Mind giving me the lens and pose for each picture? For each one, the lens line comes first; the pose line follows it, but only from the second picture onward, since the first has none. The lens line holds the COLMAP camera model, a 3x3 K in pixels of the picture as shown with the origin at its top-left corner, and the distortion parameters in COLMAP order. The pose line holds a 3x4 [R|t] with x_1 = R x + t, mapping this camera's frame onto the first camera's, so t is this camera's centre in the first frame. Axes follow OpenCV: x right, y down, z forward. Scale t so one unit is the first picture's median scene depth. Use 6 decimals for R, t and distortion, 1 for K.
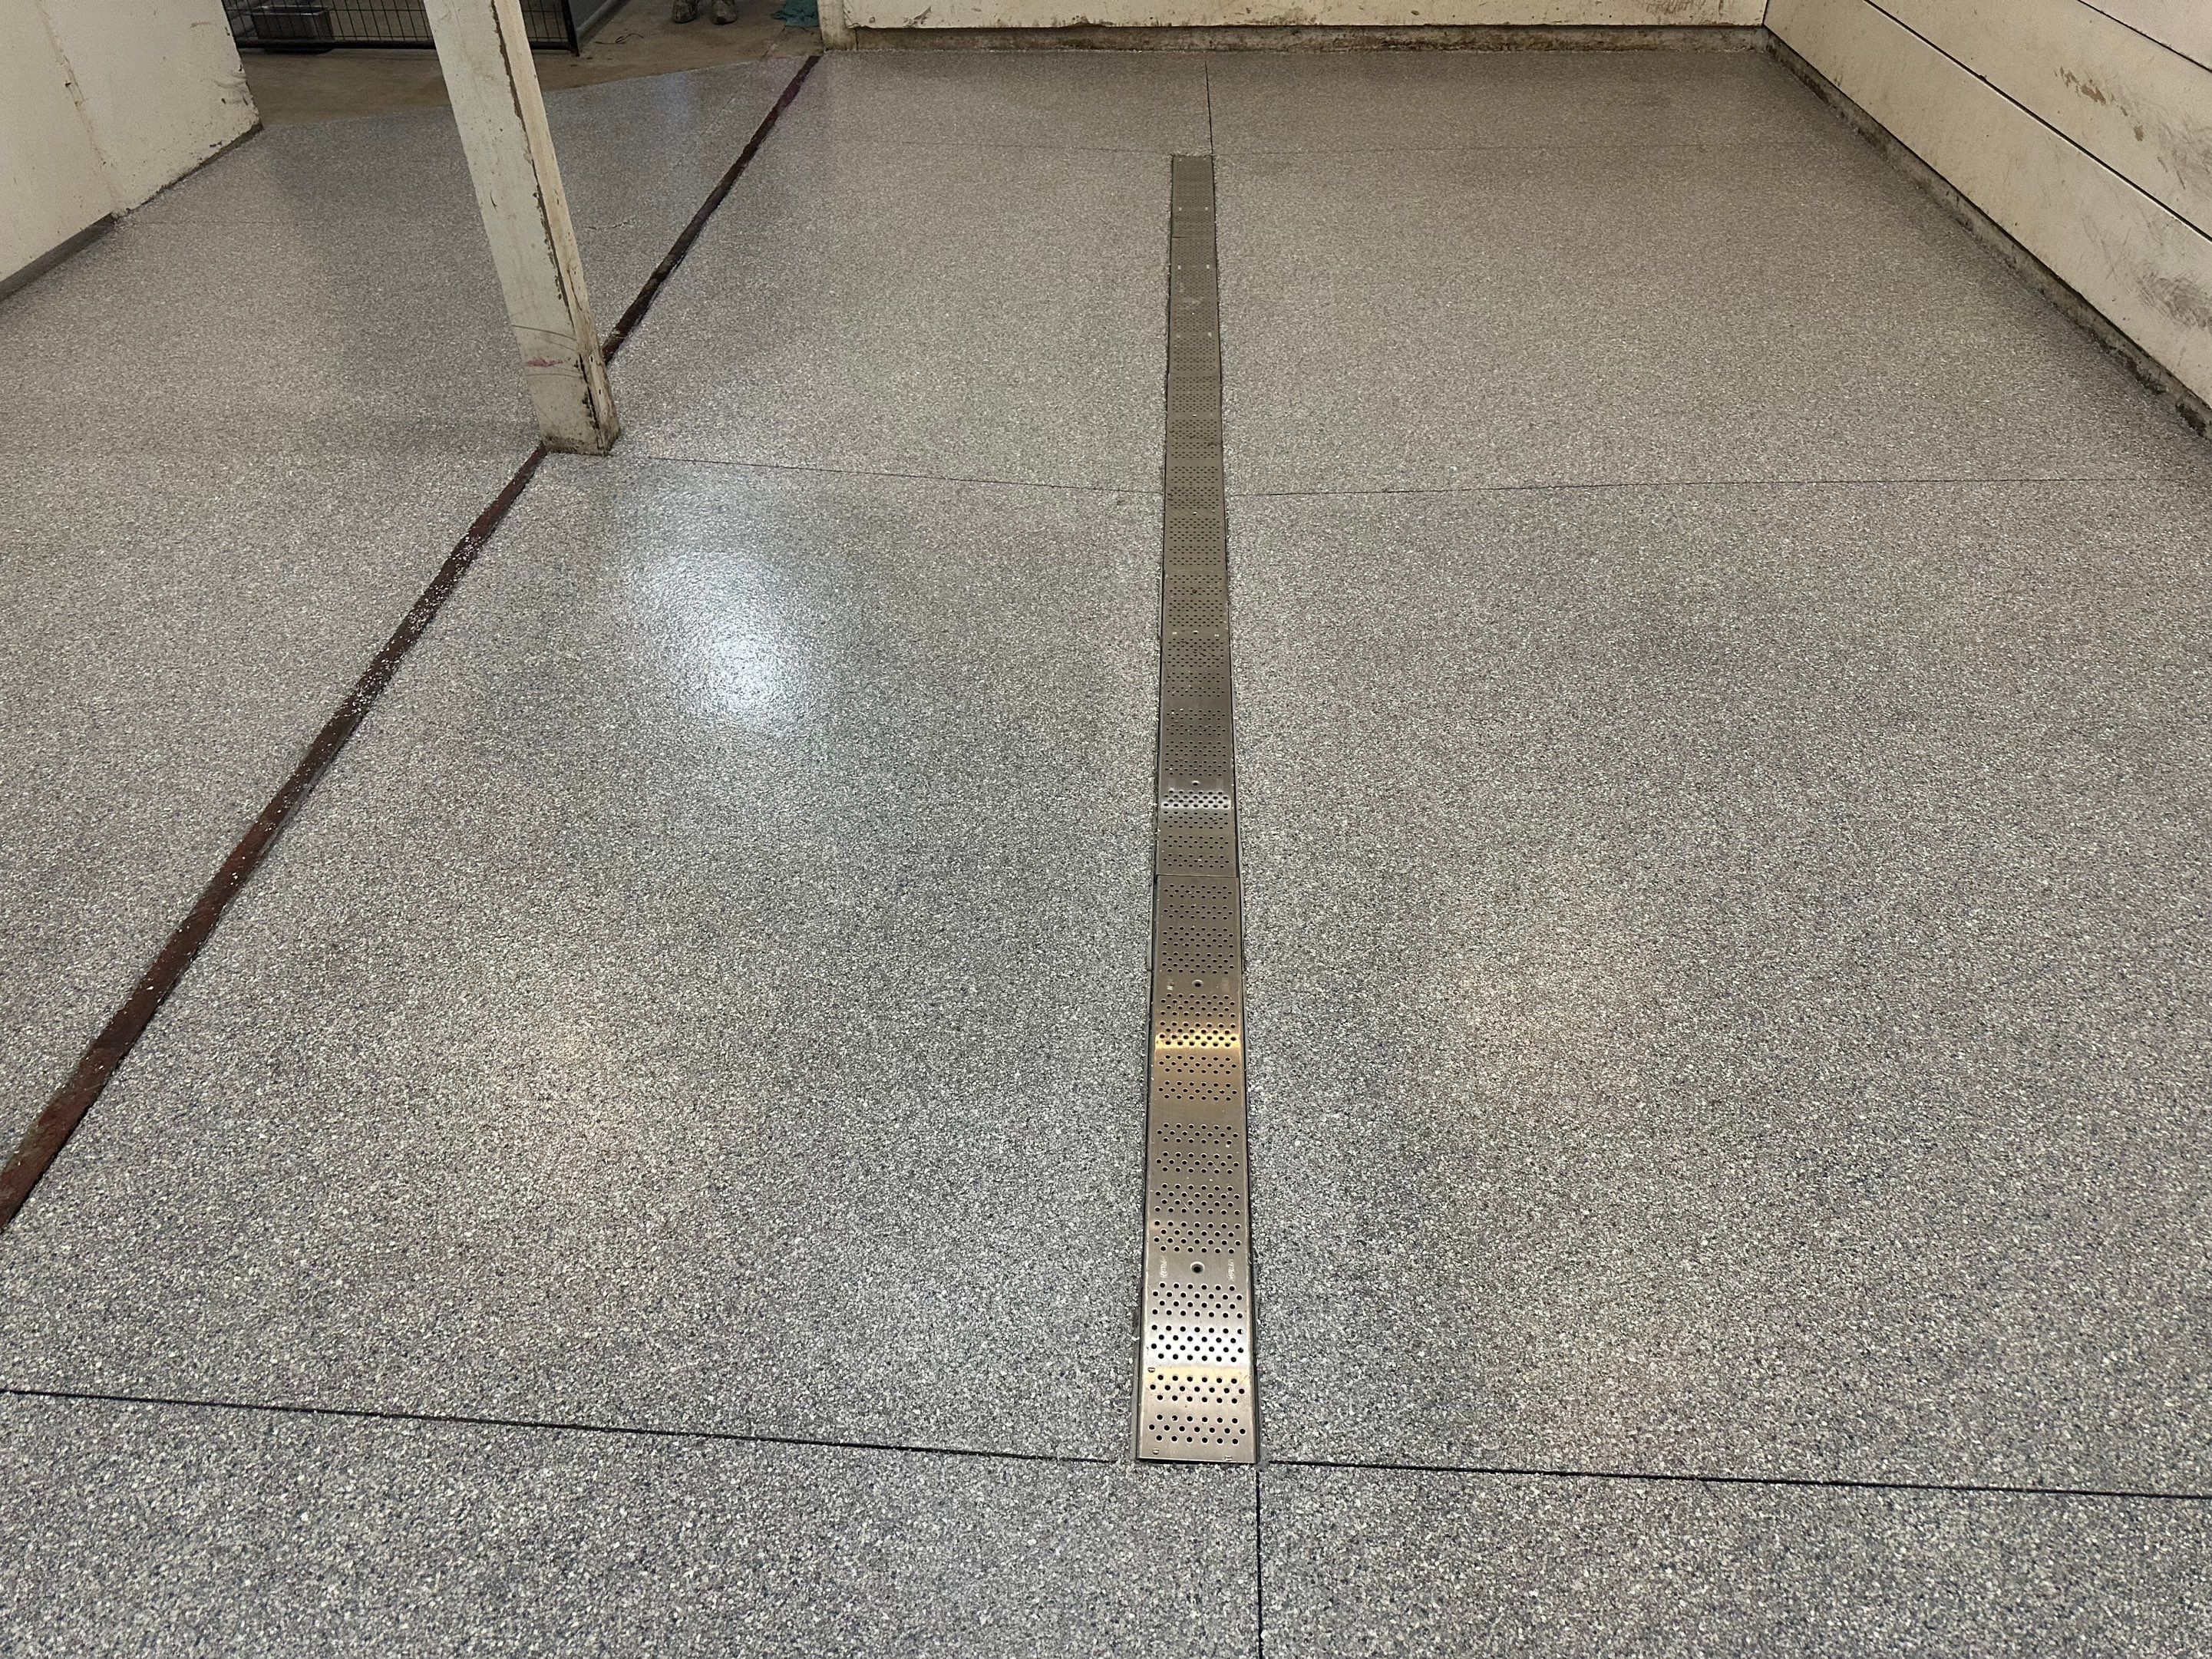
lens RADIAL K [[1556.1, 0, 1121.3], [0, 1556.1, 844.3], [0, 0, 1]] dist [0.043012, -0.048247]
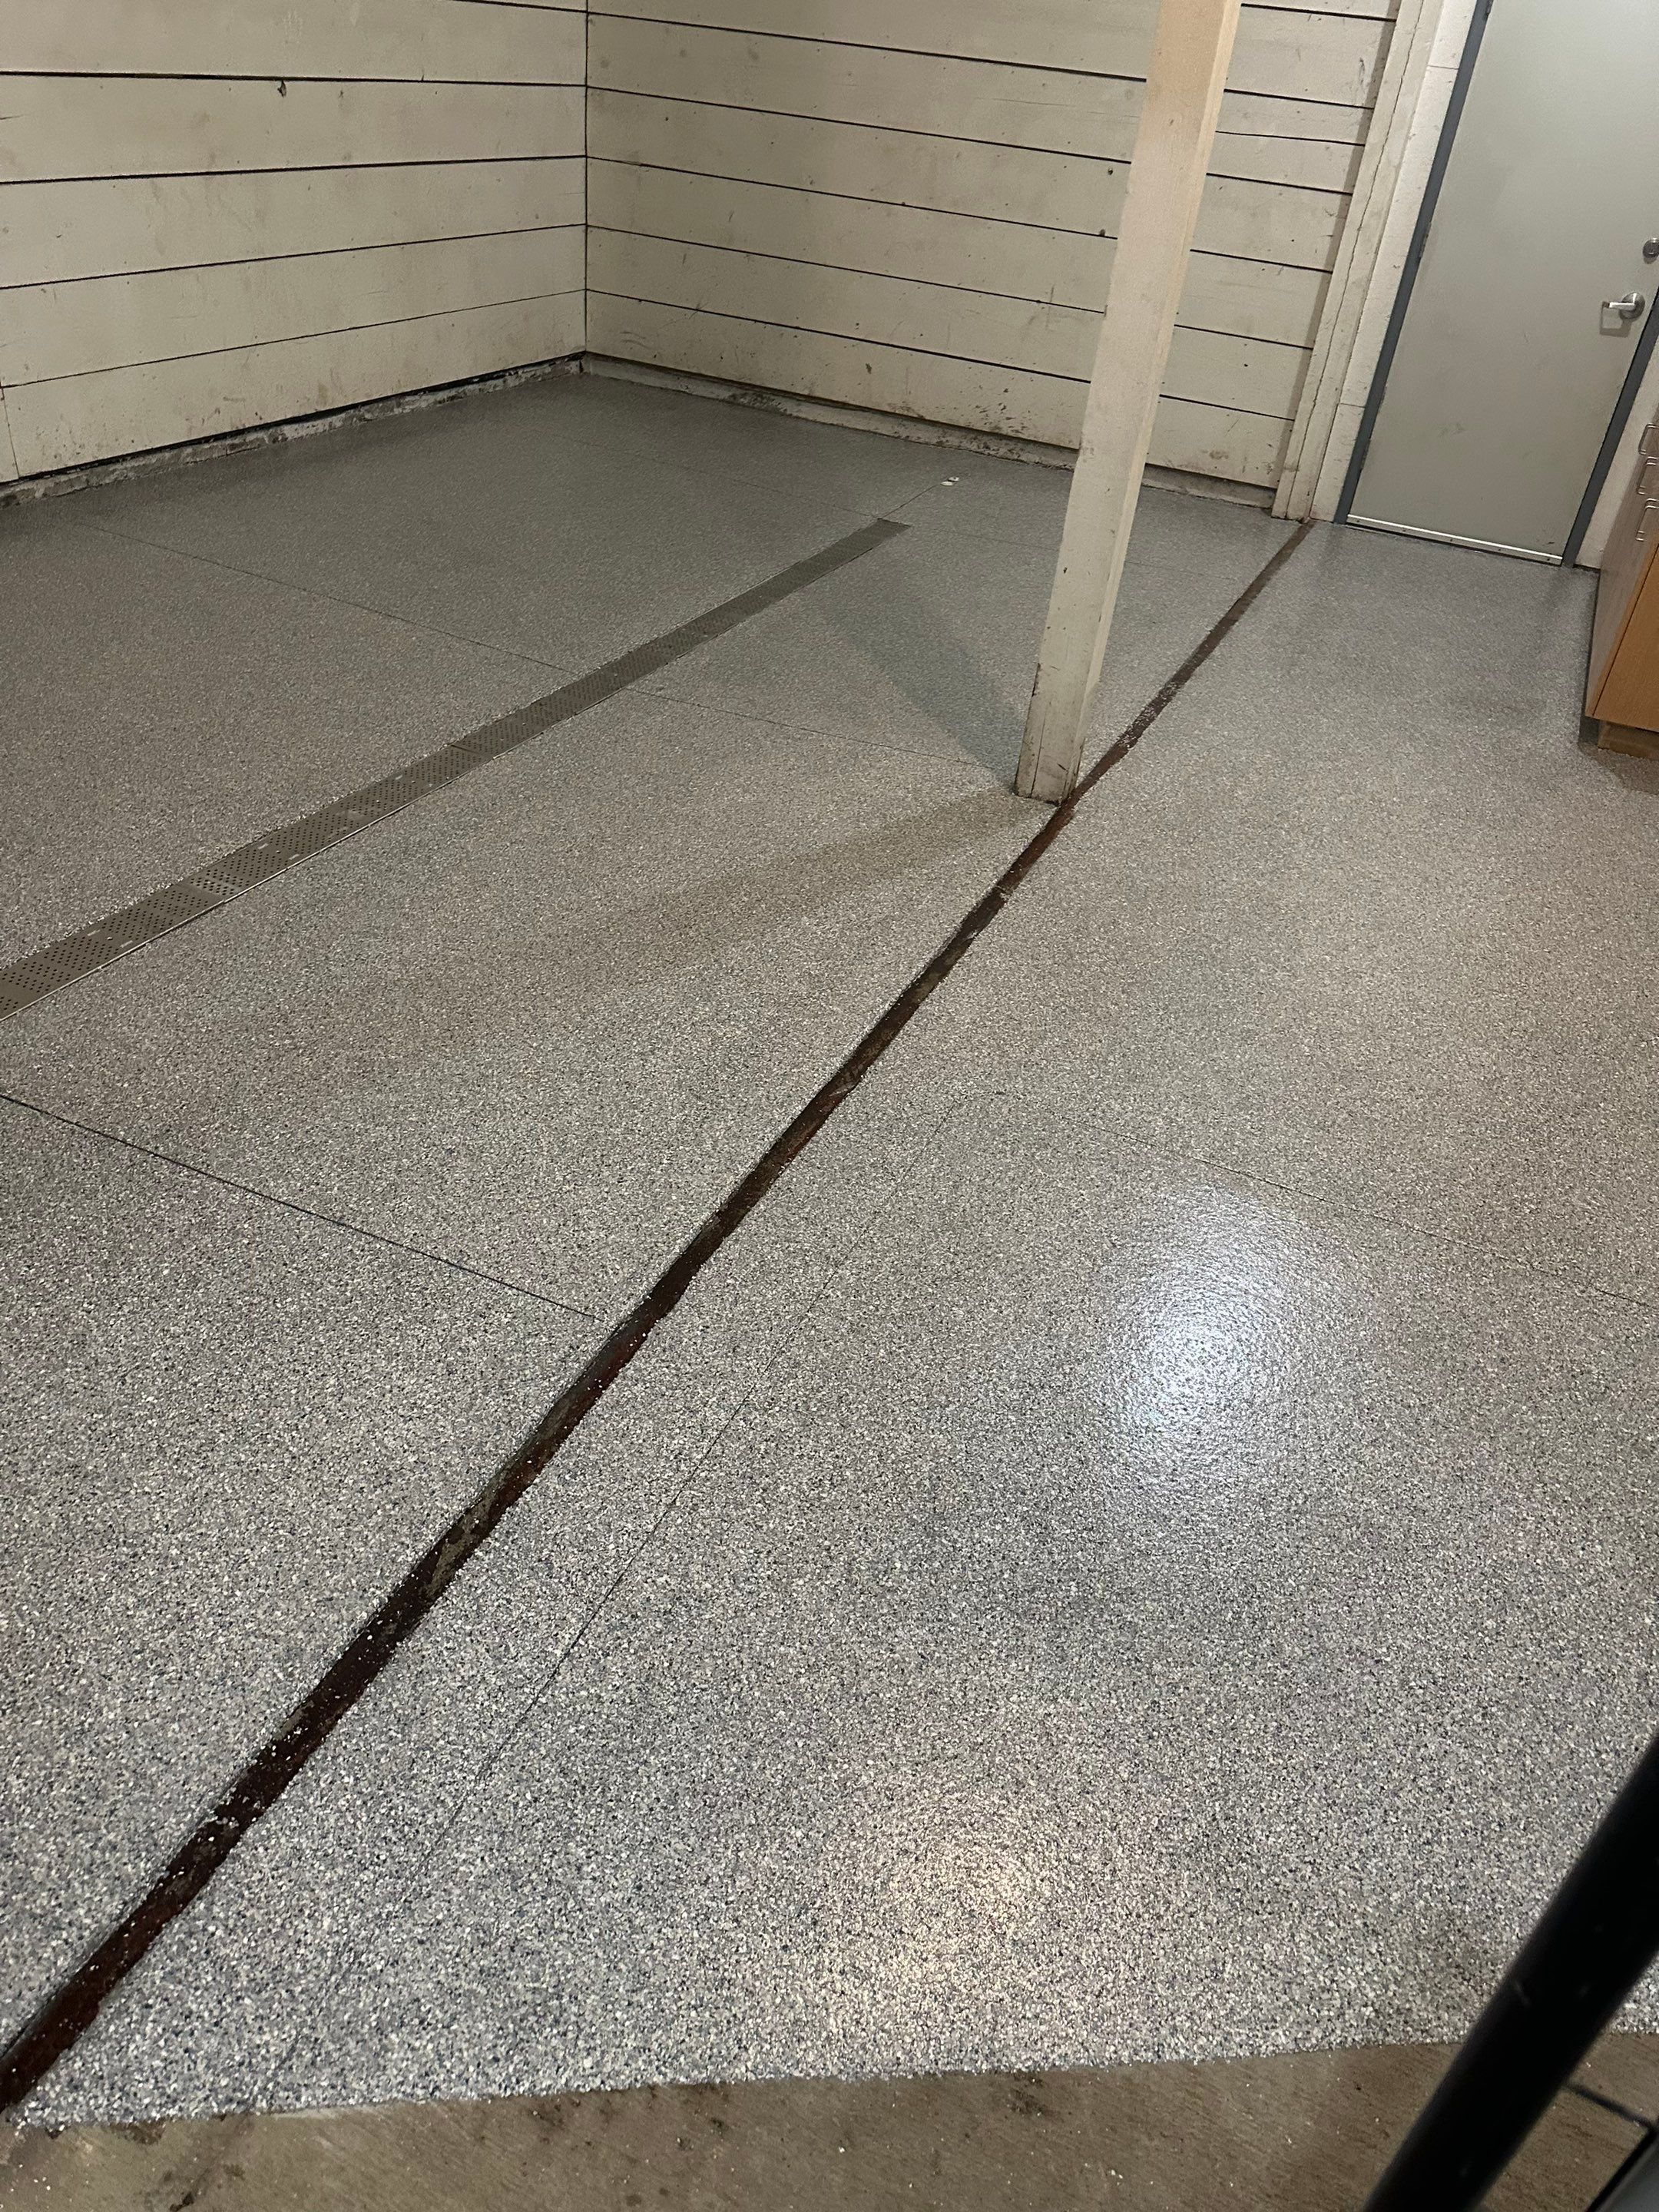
lens RADIAL K [[1556.3, 0, 839.3], [0, 1556.3, 1114.1], [0, 0, 1]] dist [0.043012, -0.048247]
pose [[-0.925139, -0.278793, 0.257666, -0.607118], [0.168189, 0.307483, 0.936572, -1.377505], [-0.340338, 0.909796, -0.237574, 1.657402]]
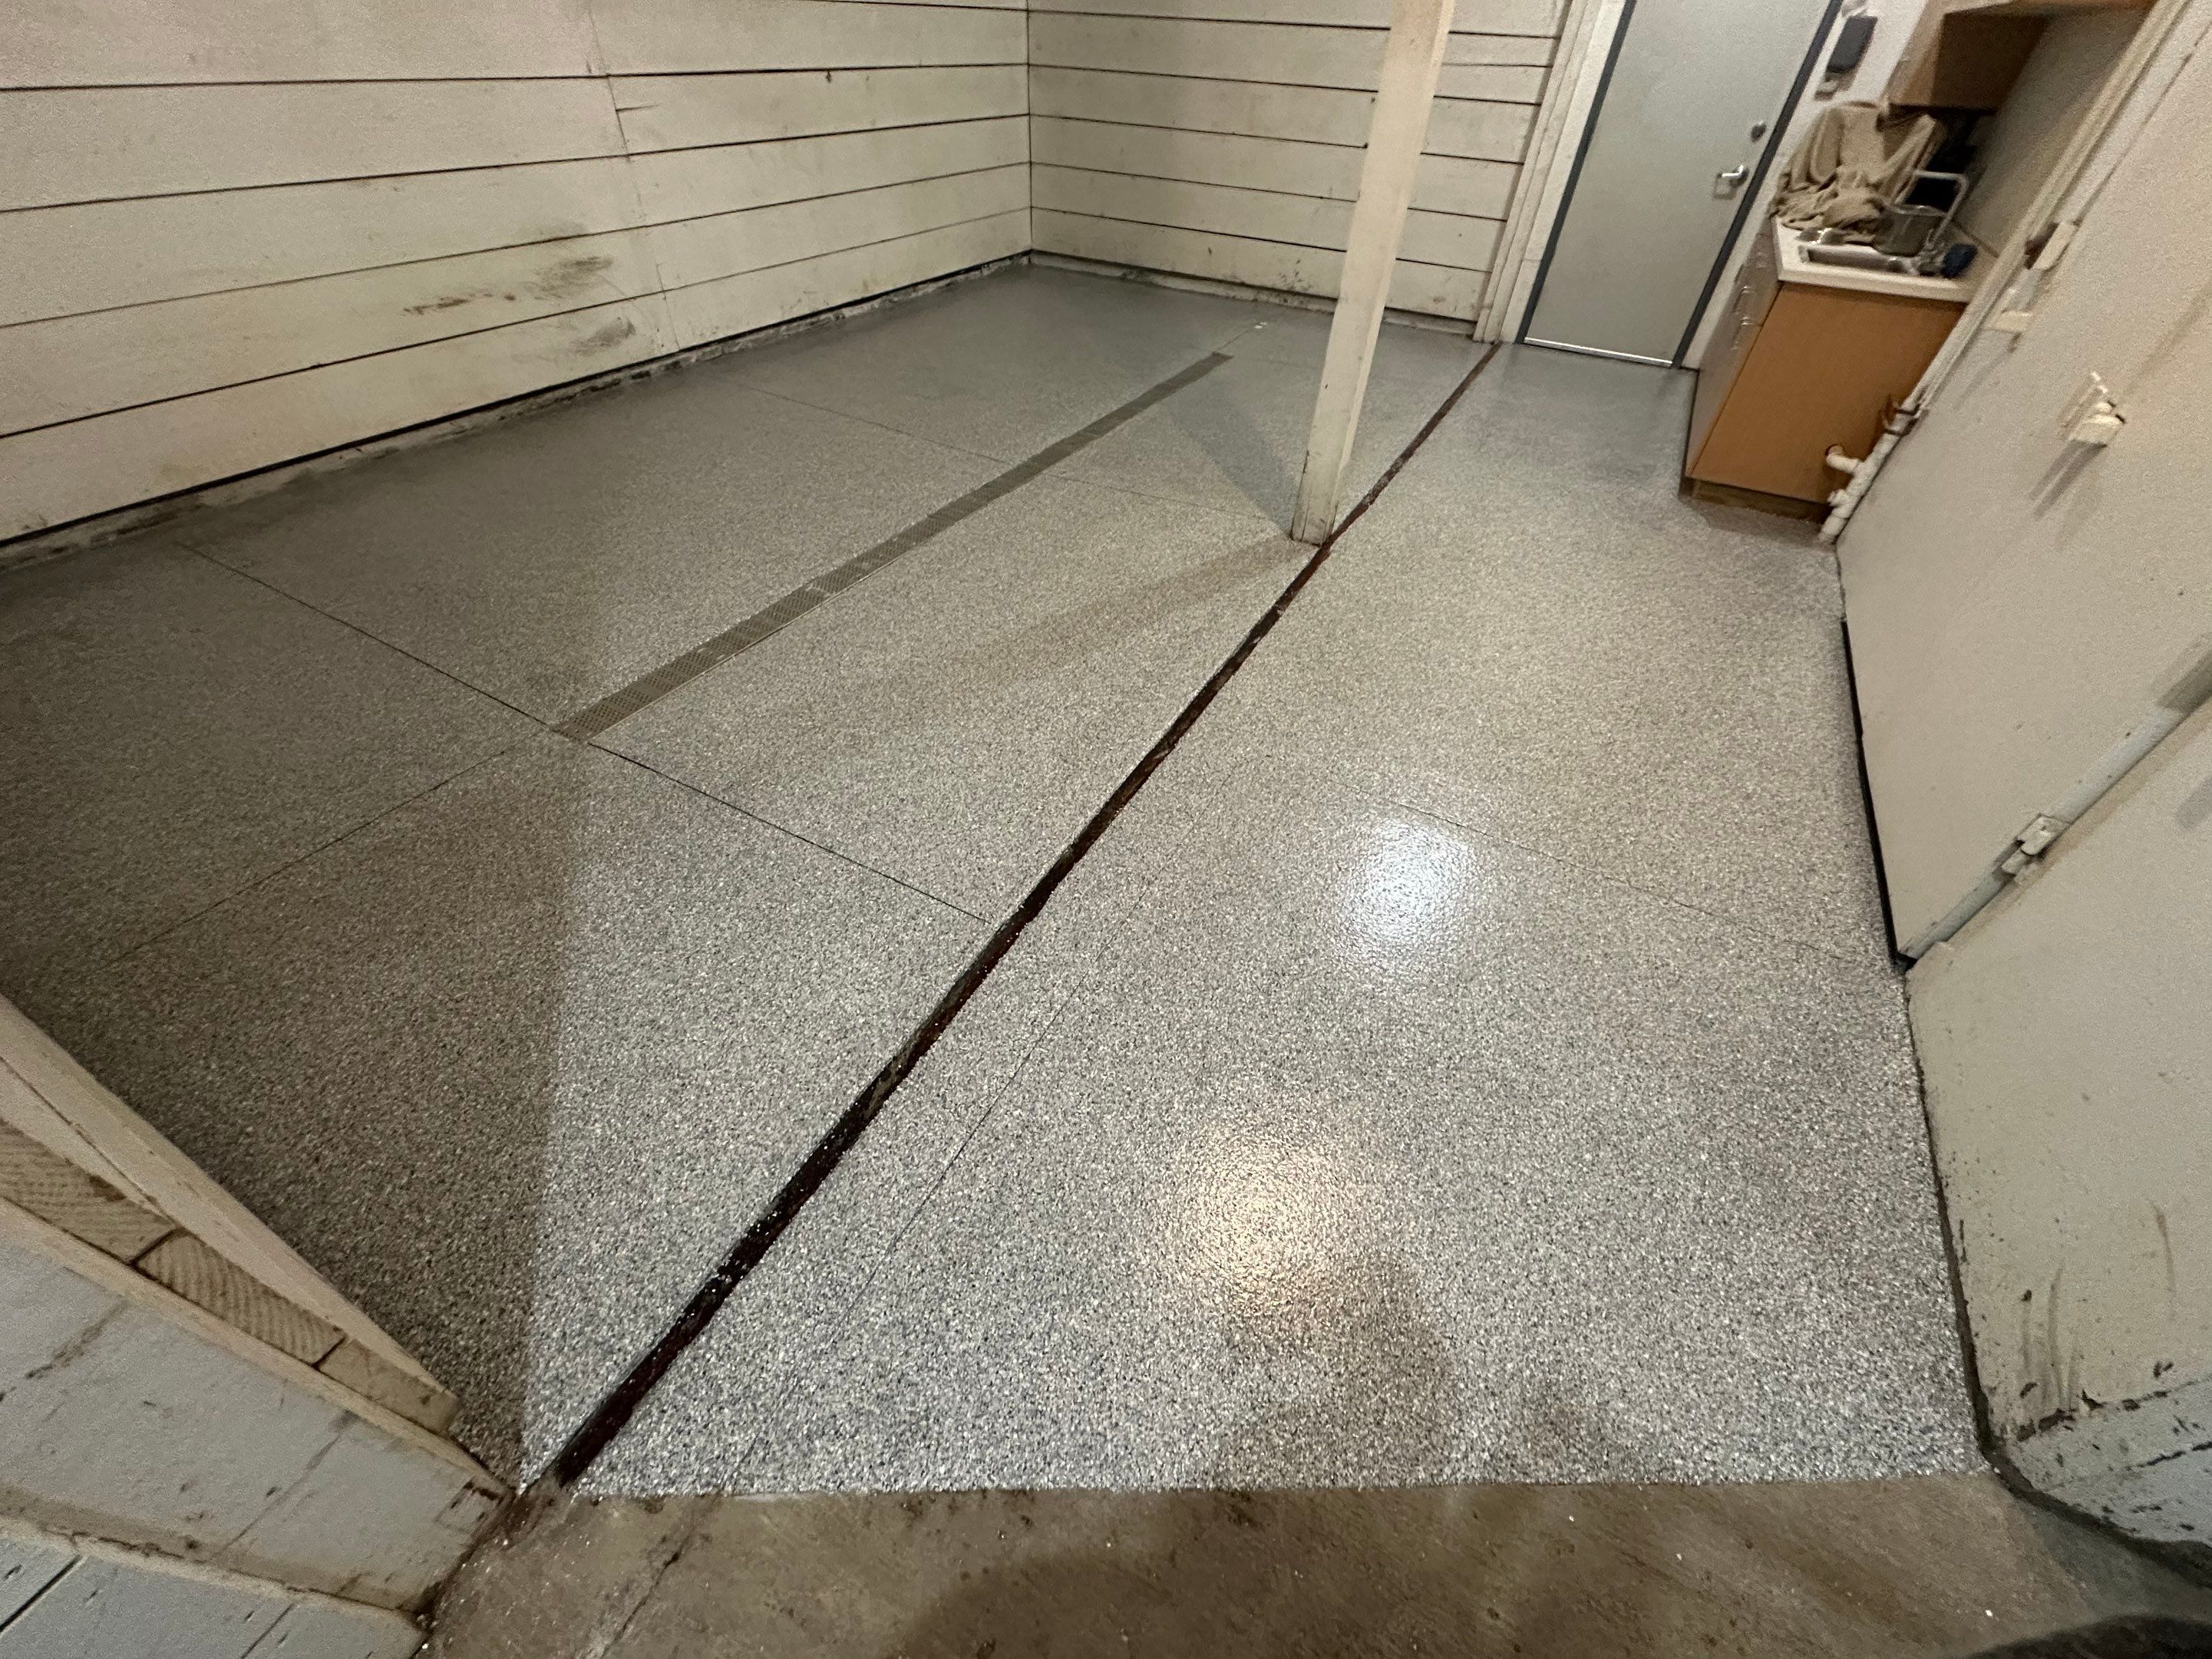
lens RADIAL K [[871.1, 0, 1109.5], [0, 871.1, 835.6], [0, 0, 1]] dist [-0.004937, 0.001372]
pose [[-0.894281, -0.324445, 0.308217, -0.591230], [0.263519, 0.174871, 0.948671, -1.268466], [-0.361690, 0.929599, -0.070886, 1.571549]]
